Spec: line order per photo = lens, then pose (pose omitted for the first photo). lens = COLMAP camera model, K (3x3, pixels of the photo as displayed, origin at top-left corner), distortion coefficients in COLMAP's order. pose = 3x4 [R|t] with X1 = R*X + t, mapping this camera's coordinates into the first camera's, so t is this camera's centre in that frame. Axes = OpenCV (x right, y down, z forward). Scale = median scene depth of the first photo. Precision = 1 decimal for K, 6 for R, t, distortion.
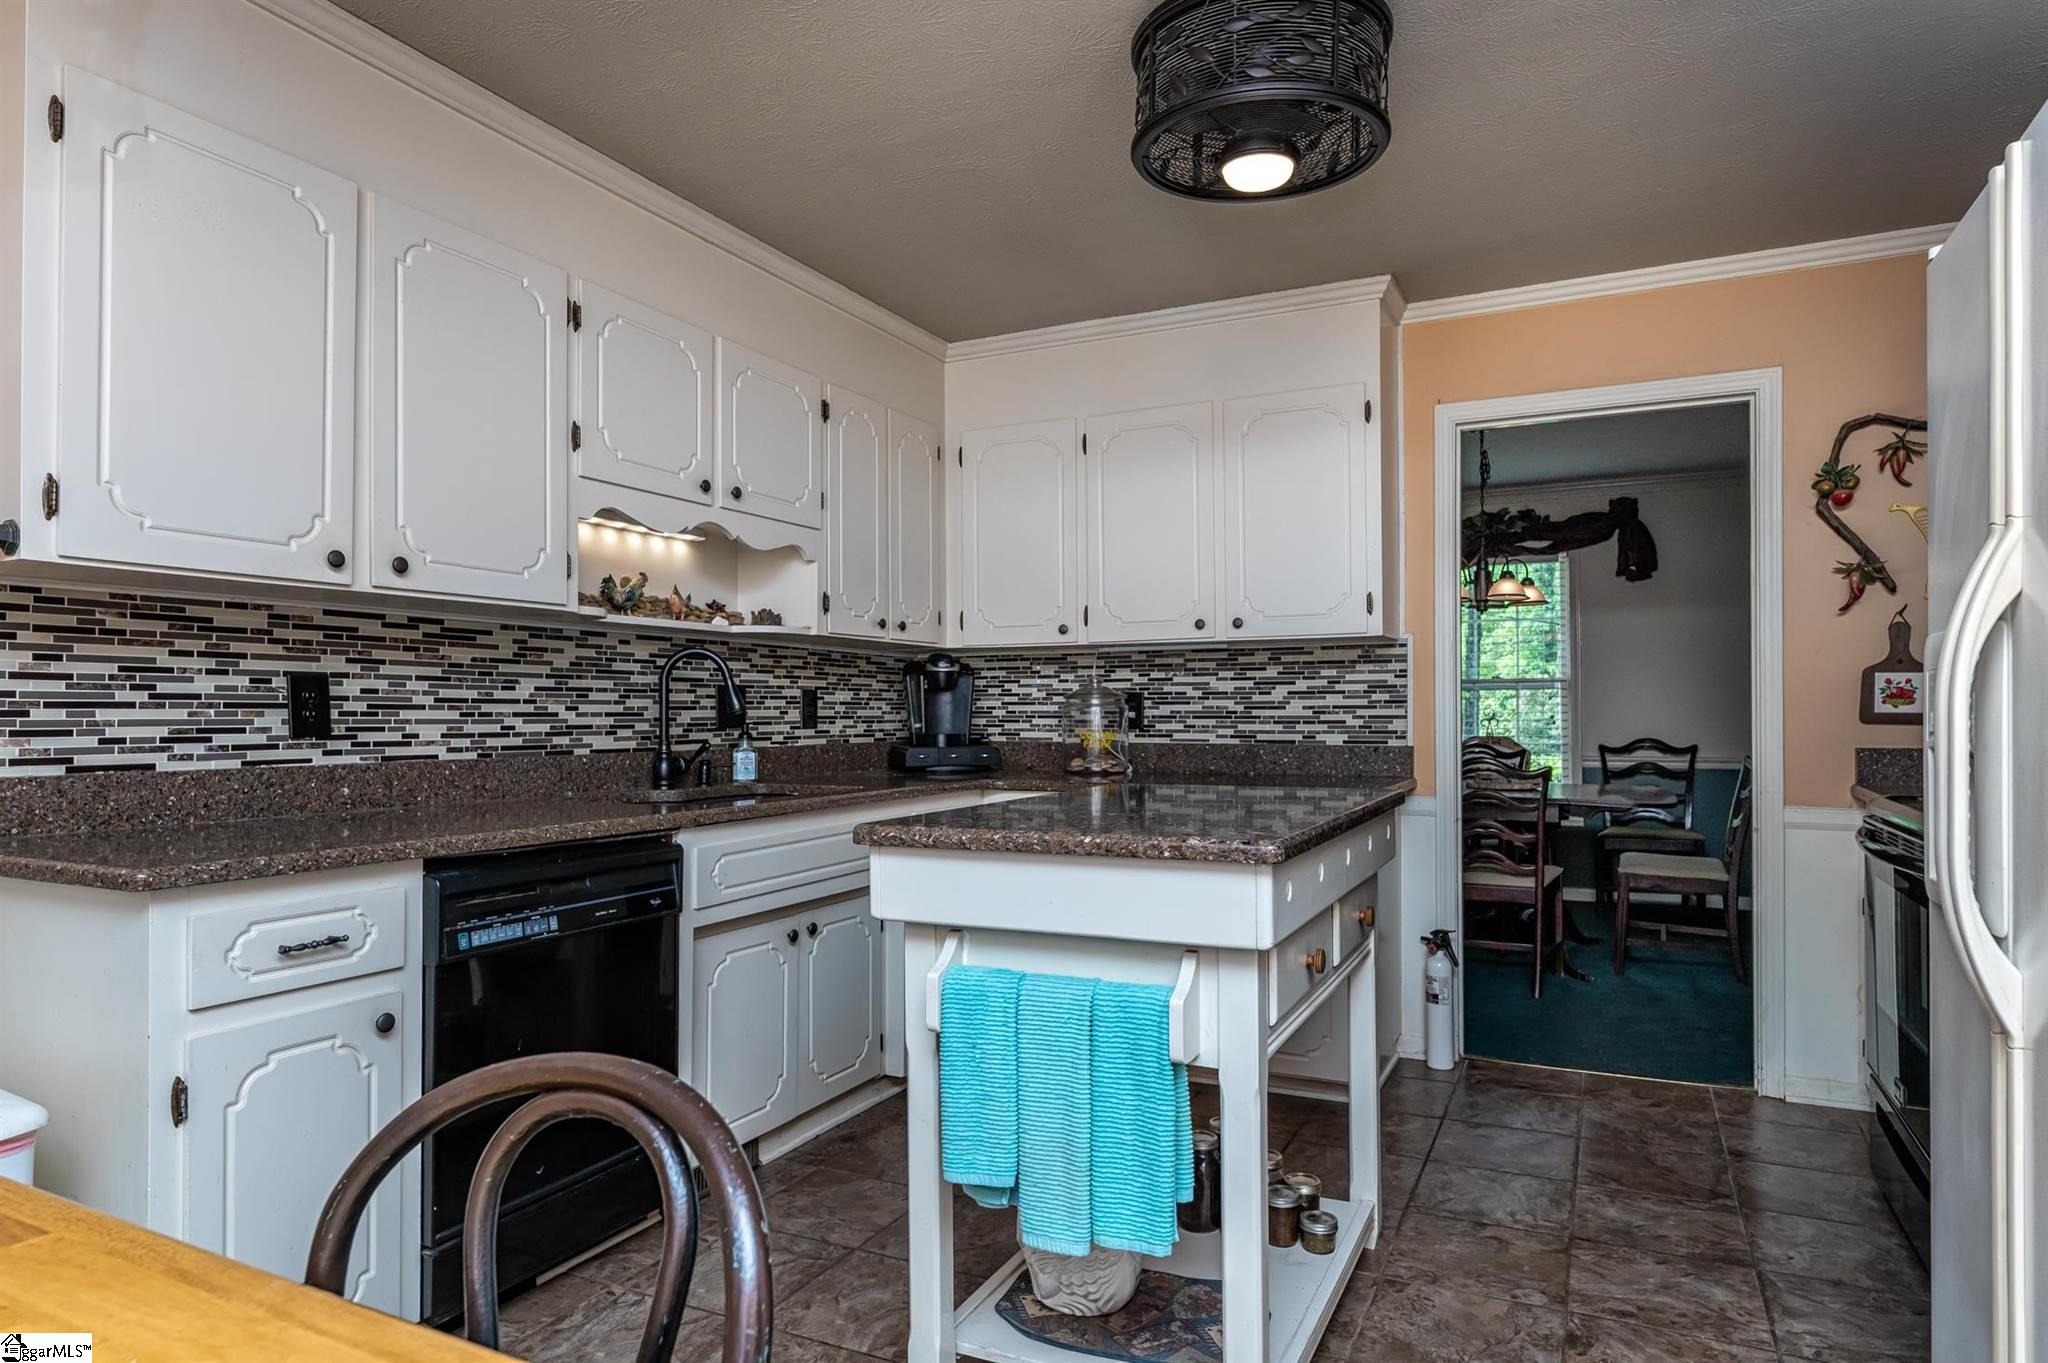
lens RADIAL K [[1178.4, 0, 1030.3], [0, 1178.4, 693.0], [0, 0, 1]] dist [0.001118, -0.001165]
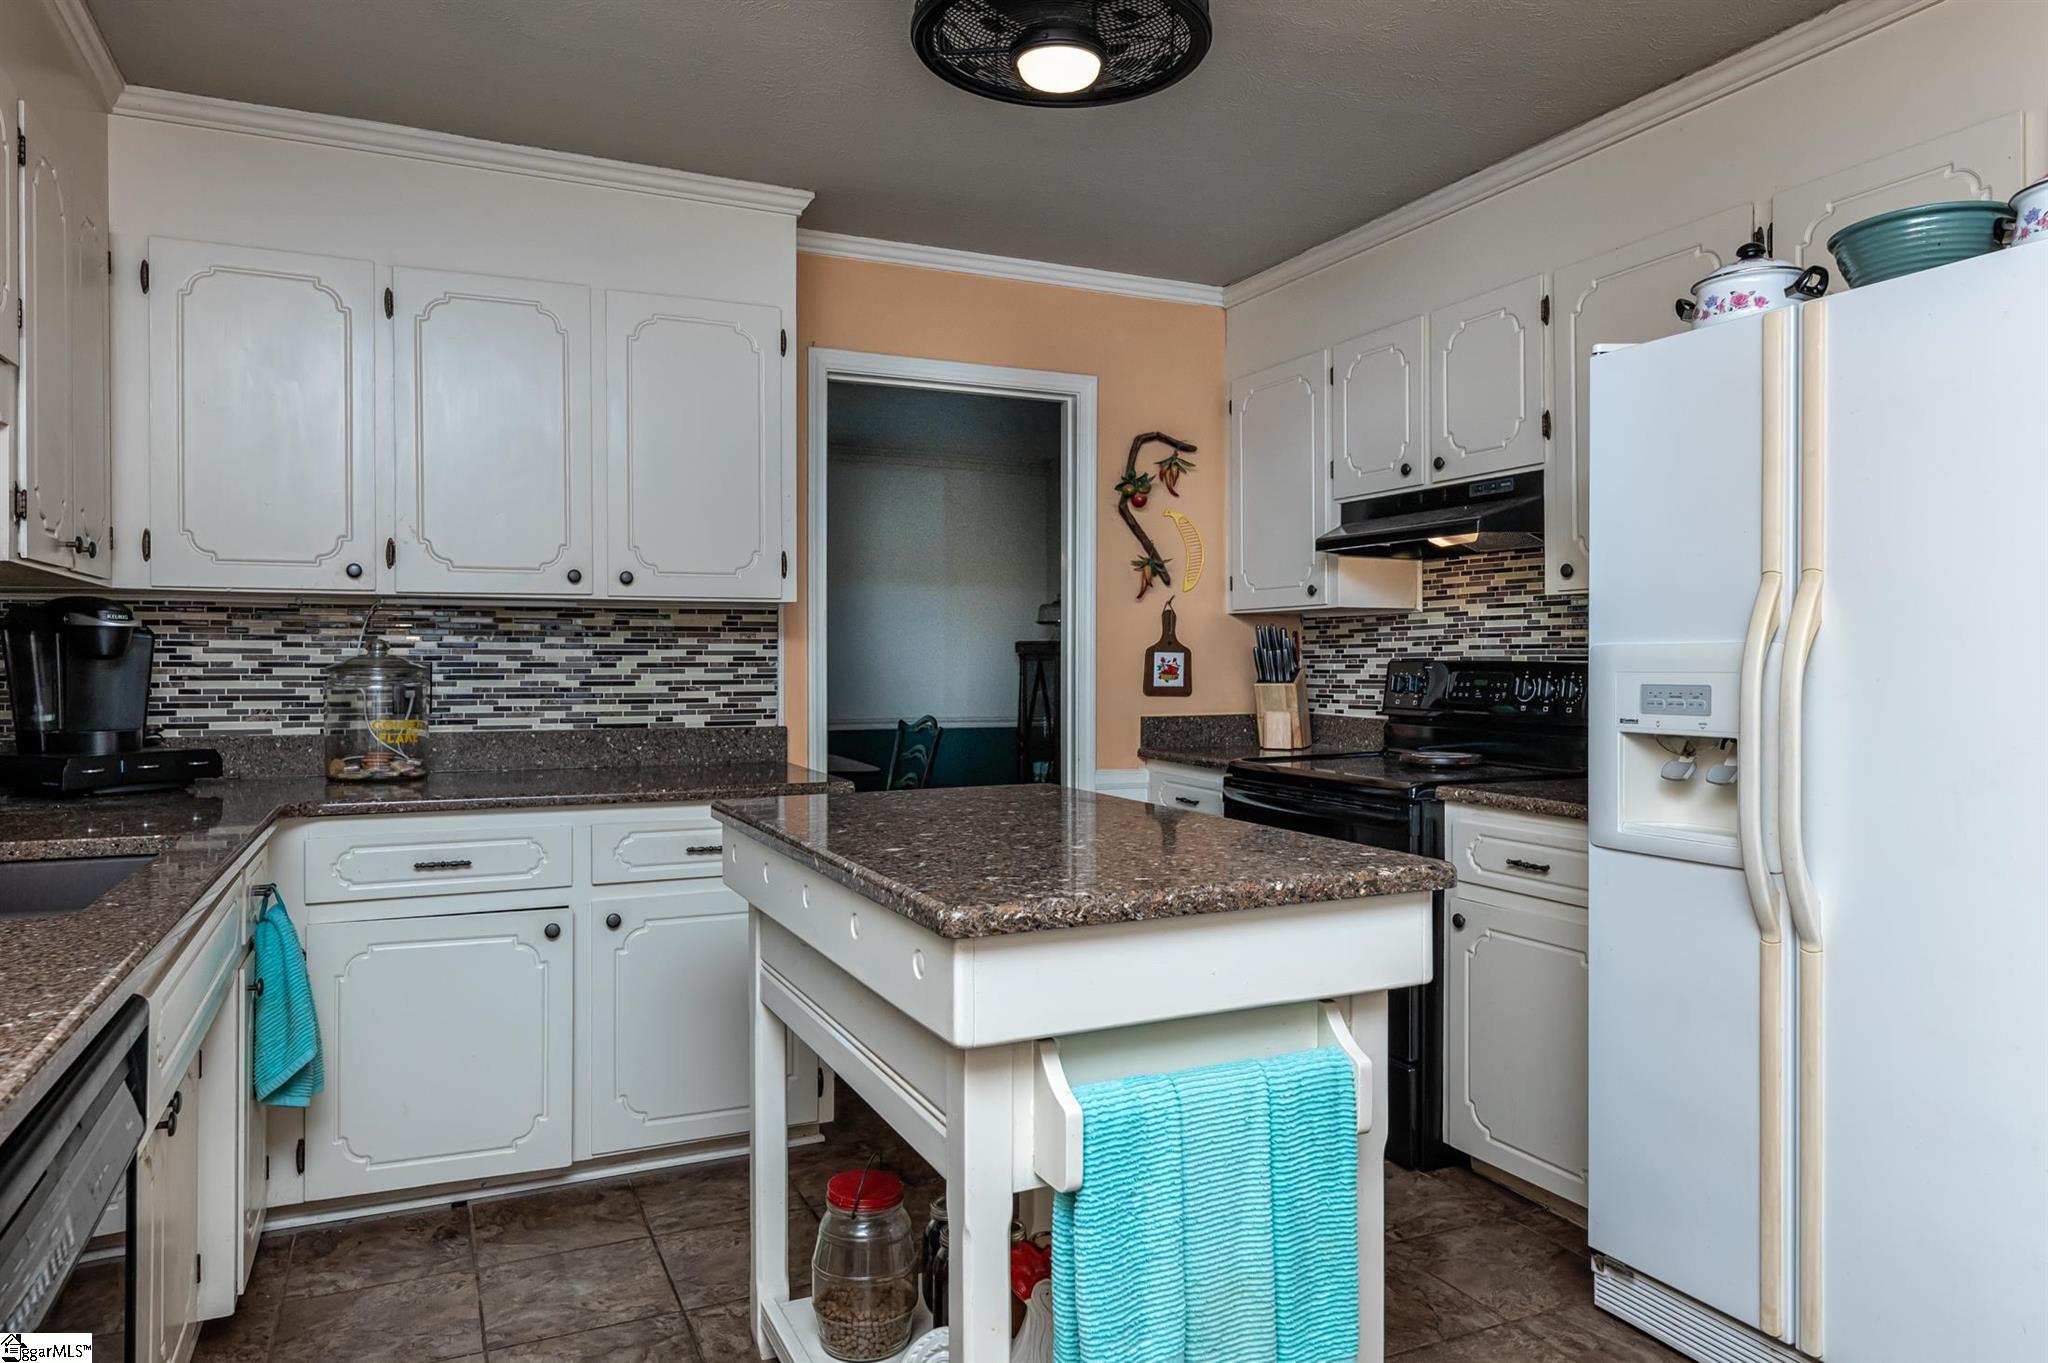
lens RADIAL K [[1291.4, 0, 988.8], [0, 1291.4, 668.2], [0, 0, 1]] dist [-0.001407, -0.000408]
pose [[0.641993, -0.001140, 0.766710, -0.343173], [-0.013905, 0.999817, 0.013130, -0.014607], [-0.766585, -0.019090, 0.641860, 0.272013]]
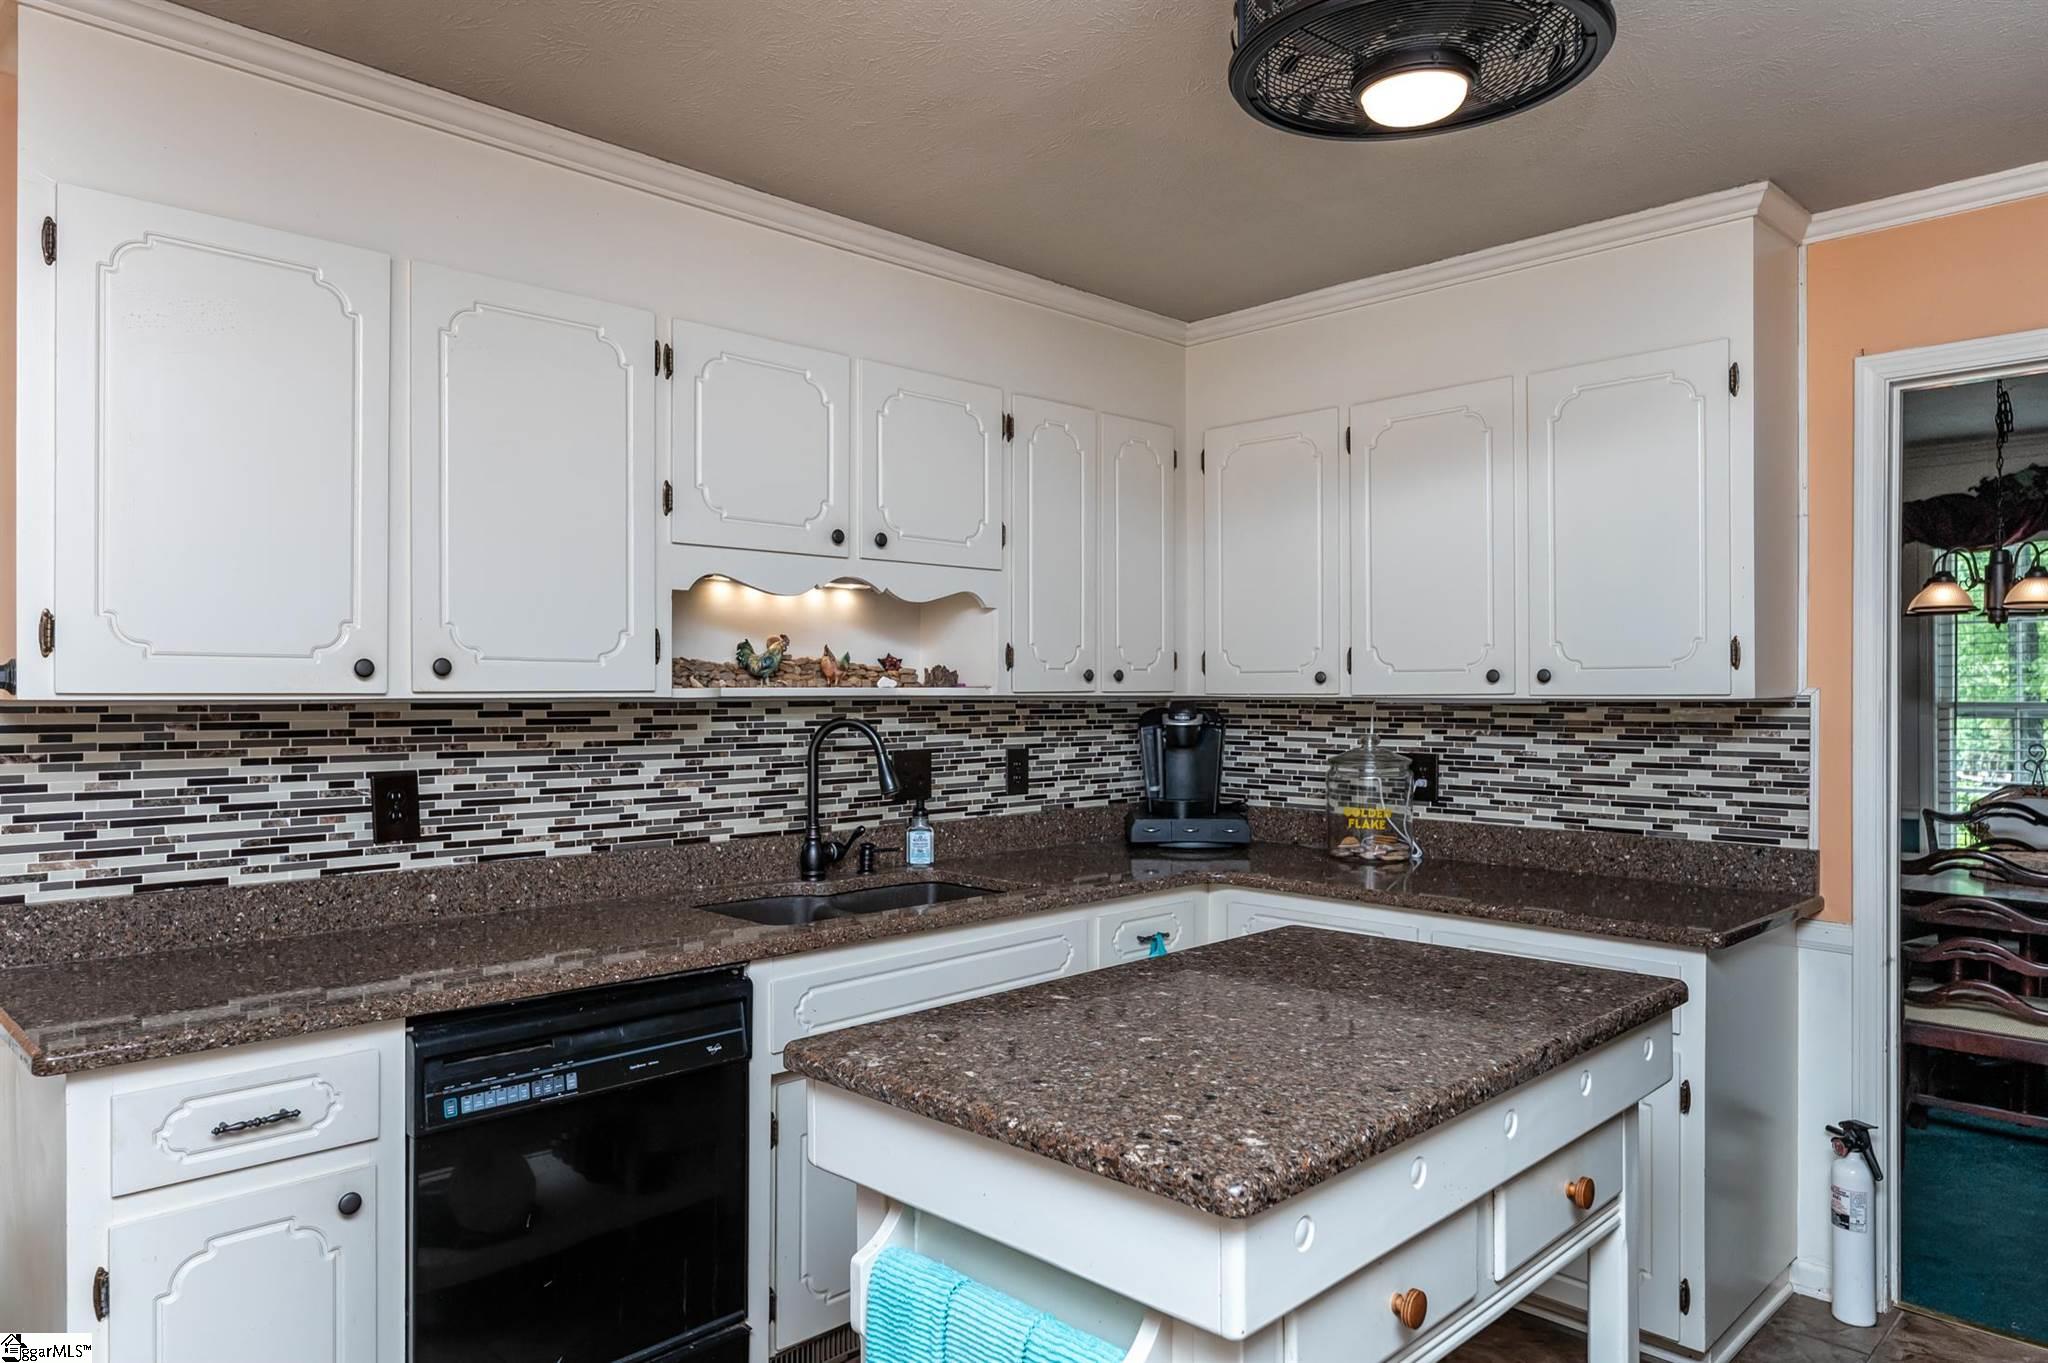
lens RADIAL K [[1308.5, 0, 1027.6], [0, 1308.5, 686.2], [0, 0, 1]] dist [0.002656, -0.000261]
pose [[0.945292, 0.000826, -0.326224, 0.143388], [0.003519, 0.999913, 0.012730, -0.067462], [0.326206, -0.013182, 0.945207, 0.122171]]
